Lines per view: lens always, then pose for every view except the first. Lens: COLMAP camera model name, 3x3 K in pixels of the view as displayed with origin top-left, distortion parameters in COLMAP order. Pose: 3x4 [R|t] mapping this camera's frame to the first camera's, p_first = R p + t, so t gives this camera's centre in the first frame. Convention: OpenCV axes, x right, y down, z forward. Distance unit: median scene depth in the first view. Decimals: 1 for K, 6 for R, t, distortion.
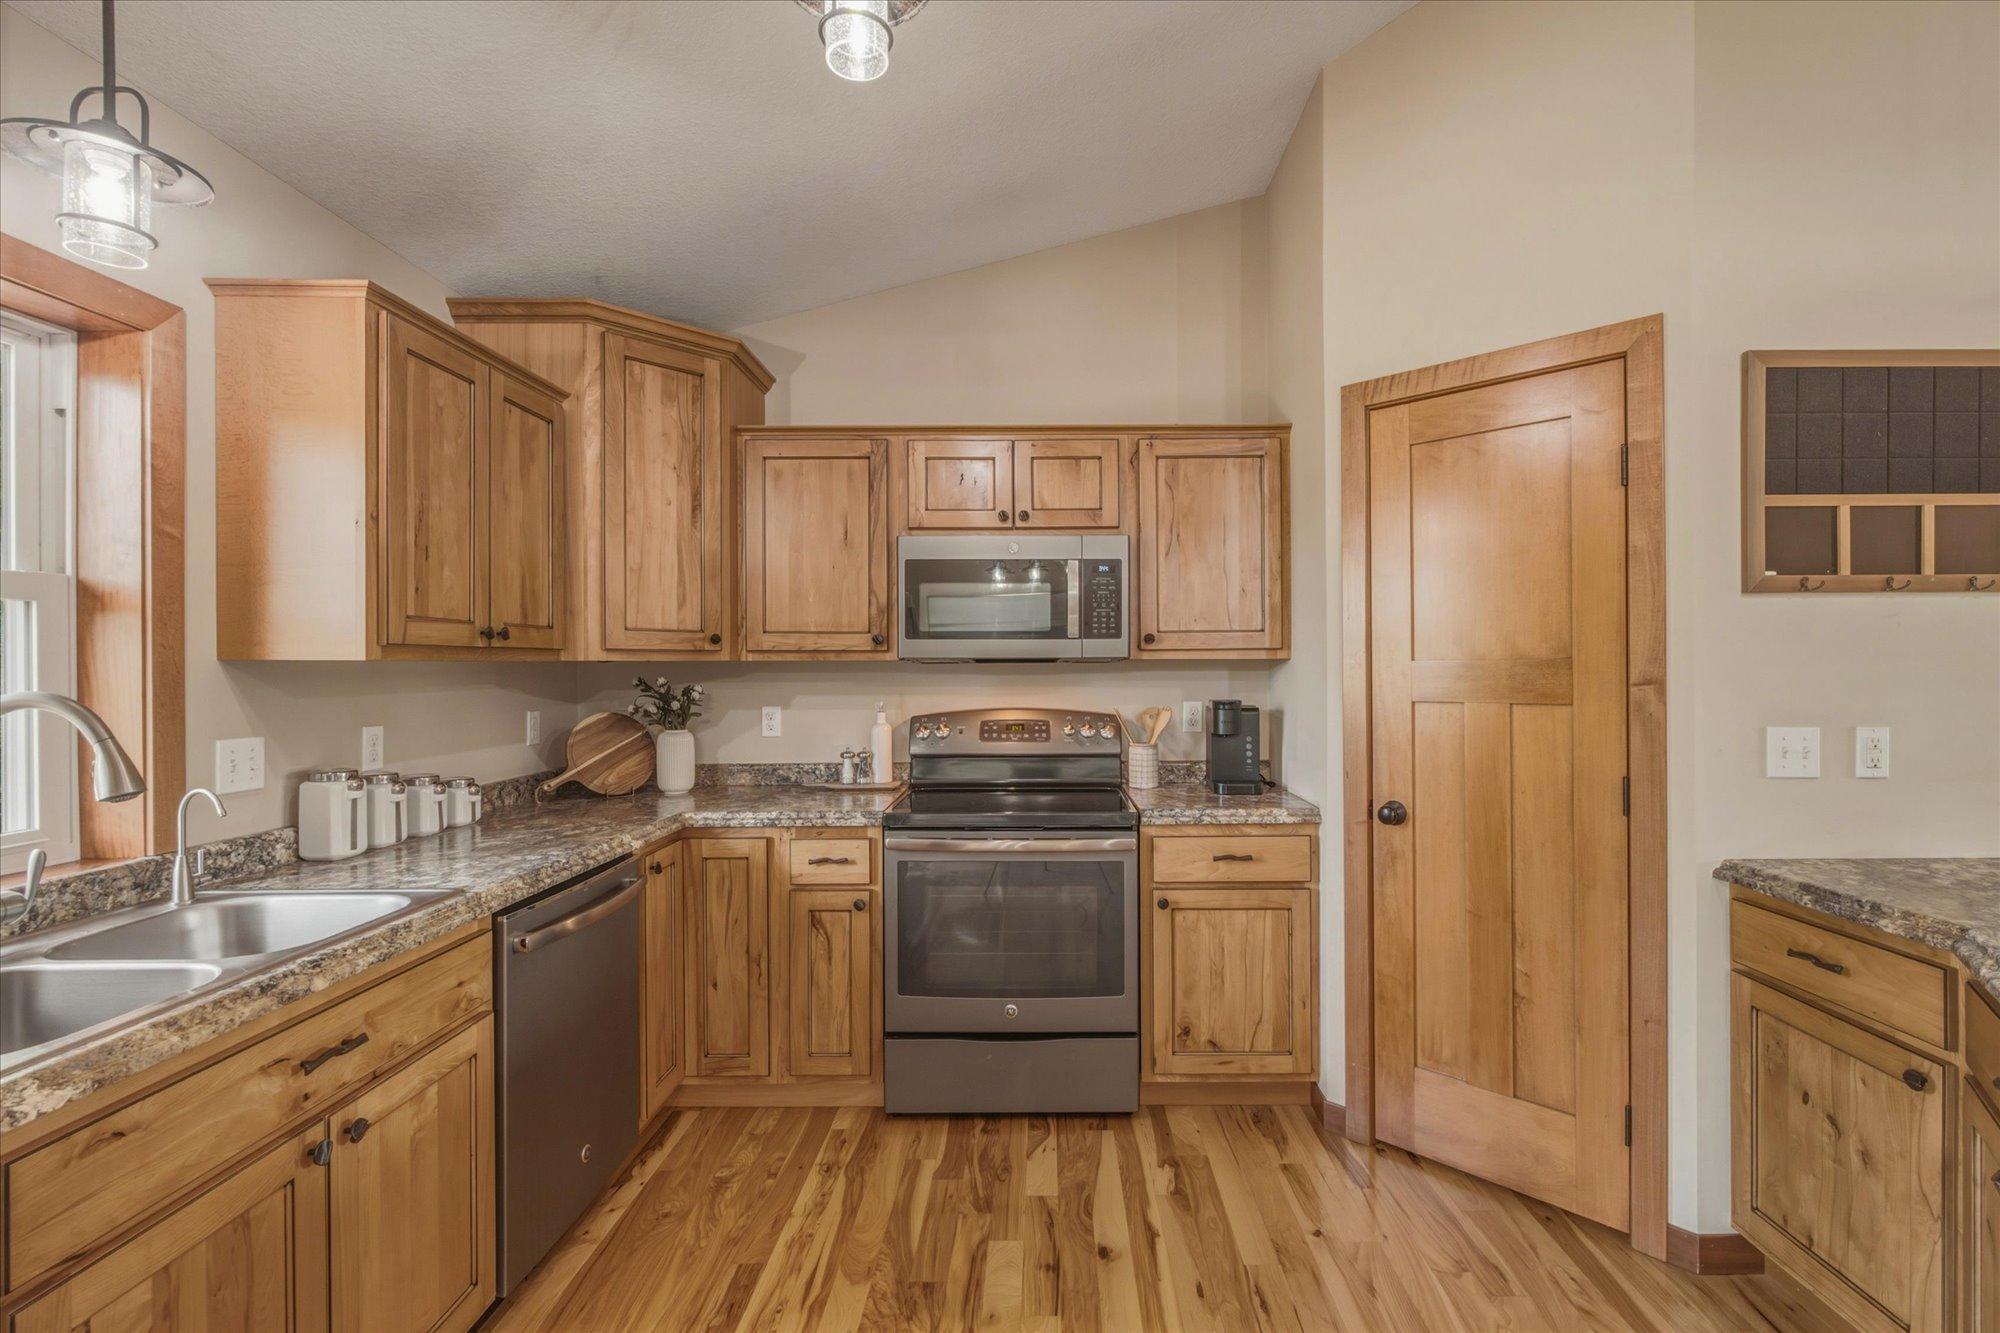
lens RADIAL K [[905.3, 0, 1000.5], [0, 905.3, 666.5], [0, 0, 1]] dist [0.011415, 0.000484]
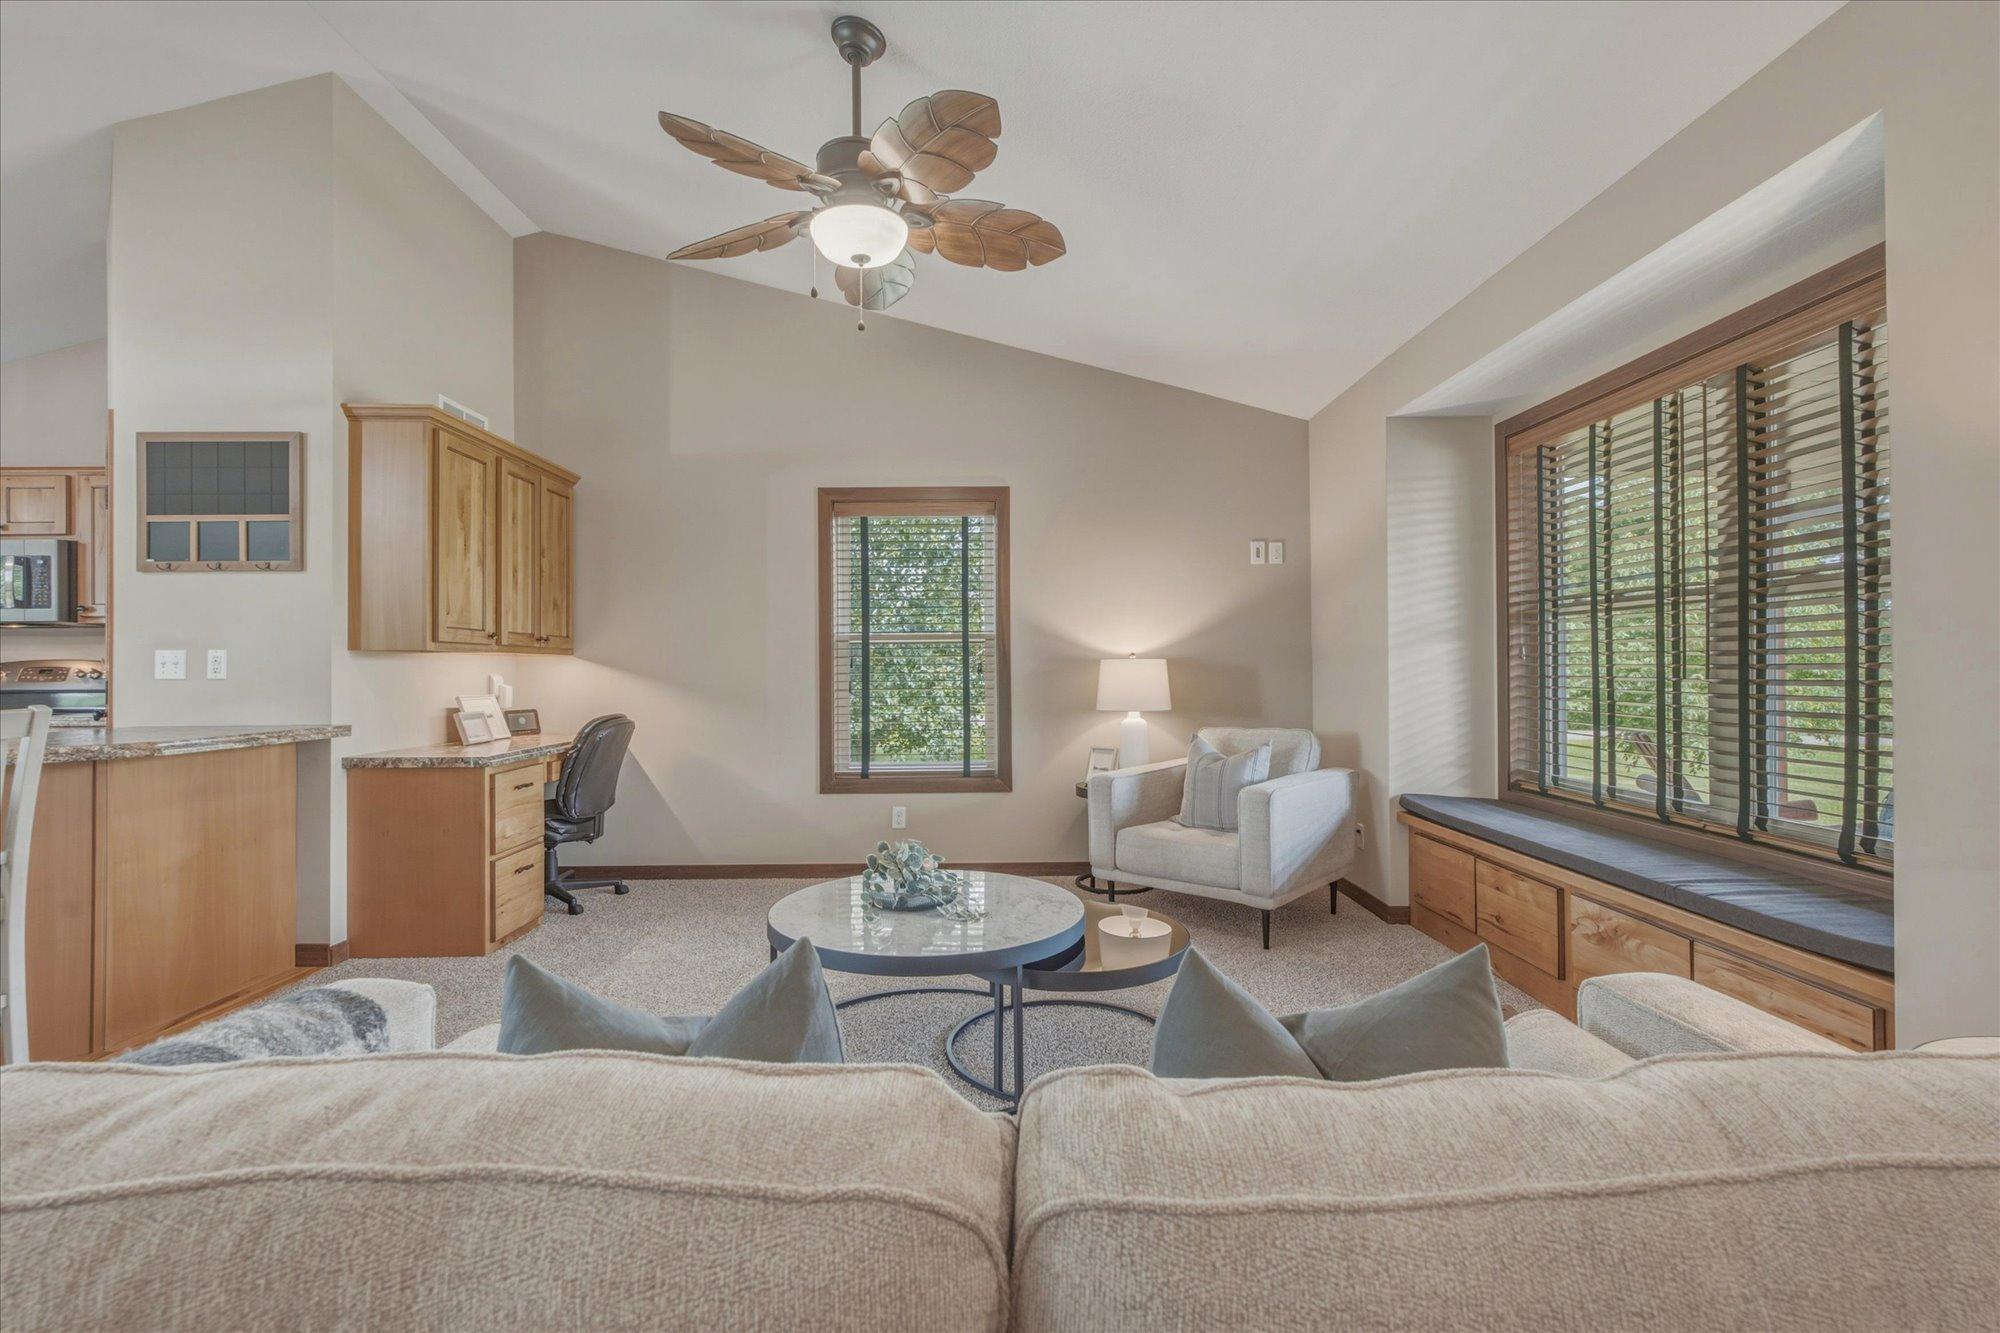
lens RADIAL K [[905.3, 0, 993.2], [0, 905.3, 664.8], [0, 0, 1]] dist [0.011415, 0.000484]
pose [[0.999987, -0.003932, -0.003233, 2.421989], [0.003908, 0.999966, -0.007279, 0.112850], [0.003262, 0.007266, 0.999968, -0.712763]]
